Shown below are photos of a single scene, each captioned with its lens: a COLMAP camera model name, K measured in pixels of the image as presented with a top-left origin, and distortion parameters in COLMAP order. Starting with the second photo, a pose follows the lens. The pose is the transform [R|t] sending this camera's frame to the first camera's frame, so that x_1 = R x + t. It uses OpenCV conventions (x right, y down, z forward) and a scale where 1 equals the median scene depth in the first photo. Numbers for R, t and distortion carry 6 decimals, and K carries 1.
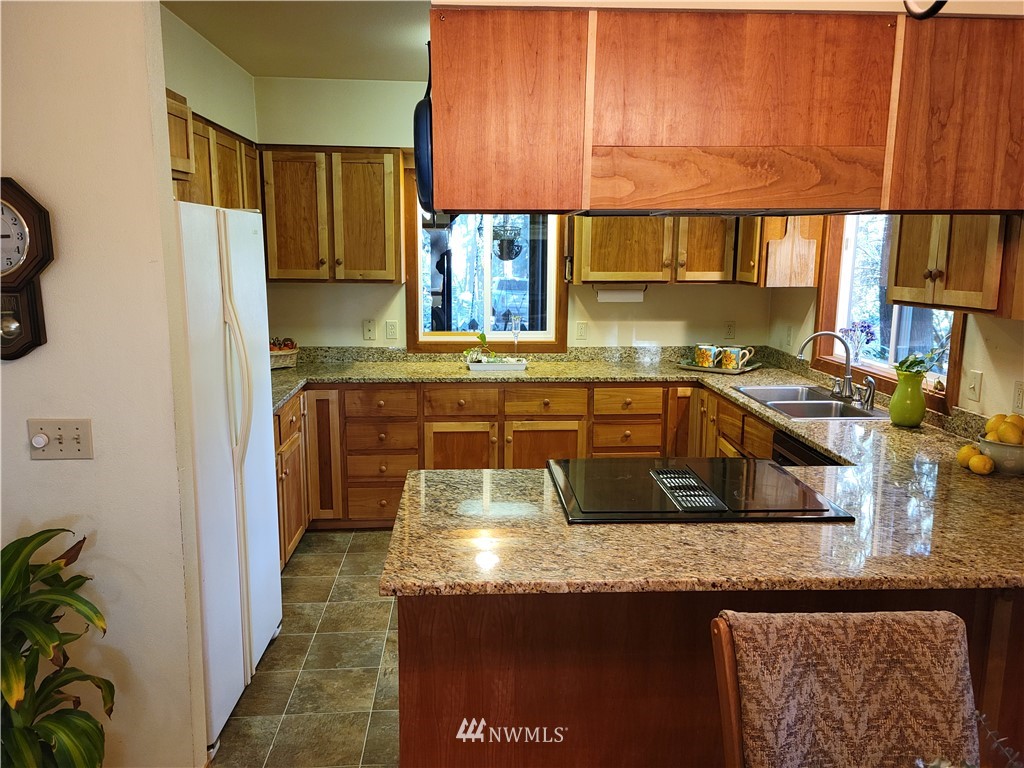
lens RADIAL K [[808.4, 0, 511.4], [0, 808.4, 389.7], [0, 0, 1]] dist [0.097199, -0.101789]
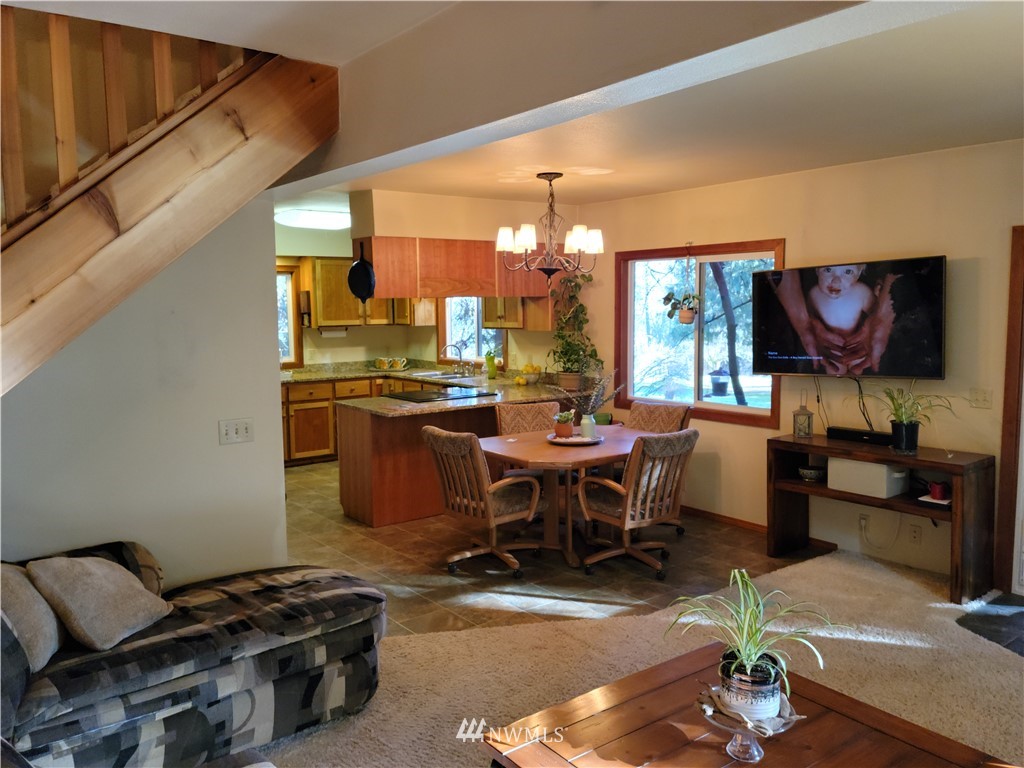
lens RADIAL K [[808.4, 0, 514.8], [0, 808.4, 386.0], [0, 0, 1]] dist [0.097199, -0.101789]
pose [[0.824910, -0.074248, 0.560367, -1.141528], [0.112299, 0.993102, -0.033729, 0.216888], [-0.553997, 0.090752, 0.827557, -1.452646]]
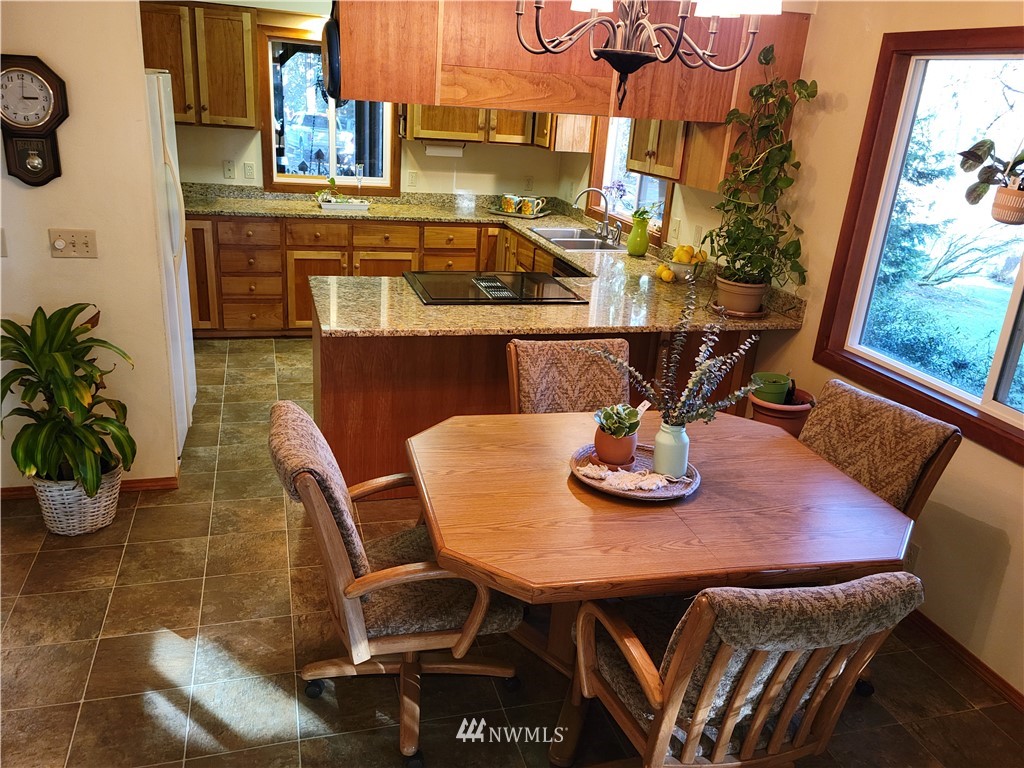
lens RADIAL K [[808.4, 0, 509.0], [0, 808.4, 388.1], [0, 0, 1]] dist [0.097199, -0.101789]
pose [[0.973029, -0.019371, 0.229867, -0.128116], [-0.022923, 0.983416, 0.179909, 0.028649], [-0.229540, -0.180326, 0.956449, -0.569647]]
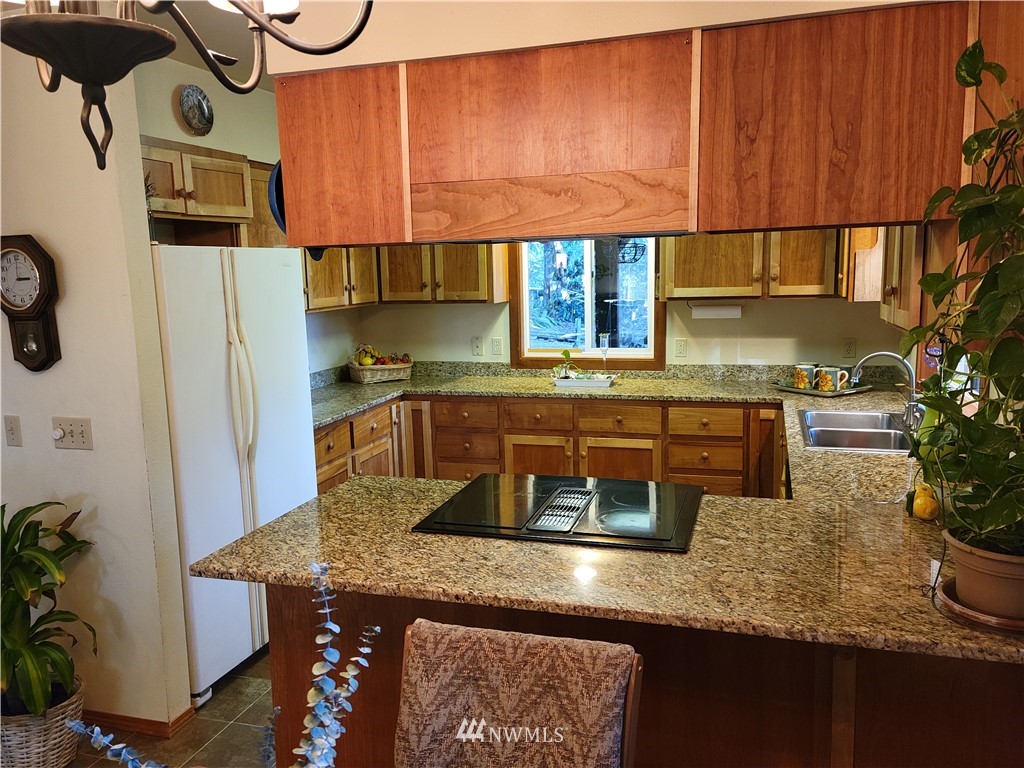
lens RADIAL K [[808.4, 0, 508.3], [0, 808.4, 385.3], [0, 0, 1]] dist [0.097199, -0.101789]
pose [[0.935585, 0.022013, -0.352416, 0.506041], [-0.029243, 0.999457, -0.015206, -0.014284], [0.351889, 0.024532, 0.935720, 0.026899]]
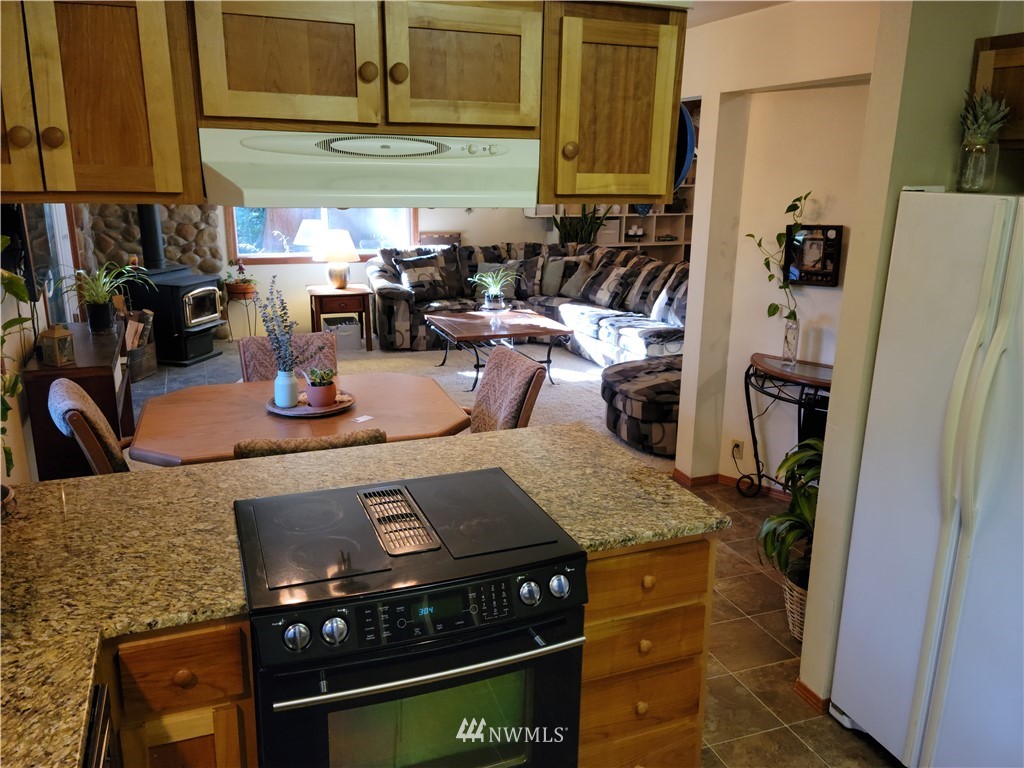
lens RADIAL K [[808.4, 0, 513.6], [0, 808.4, 383.4], [0, 0, 1]] dist [0.097199, -0.101789]
pose [[-0.950148, 0.061080, -0.305759, 0.355284], [-0.075283, 0.906672, 0.415065, -0.382611], [0.302575, 0.417391, -0.856874, 1.737948]]
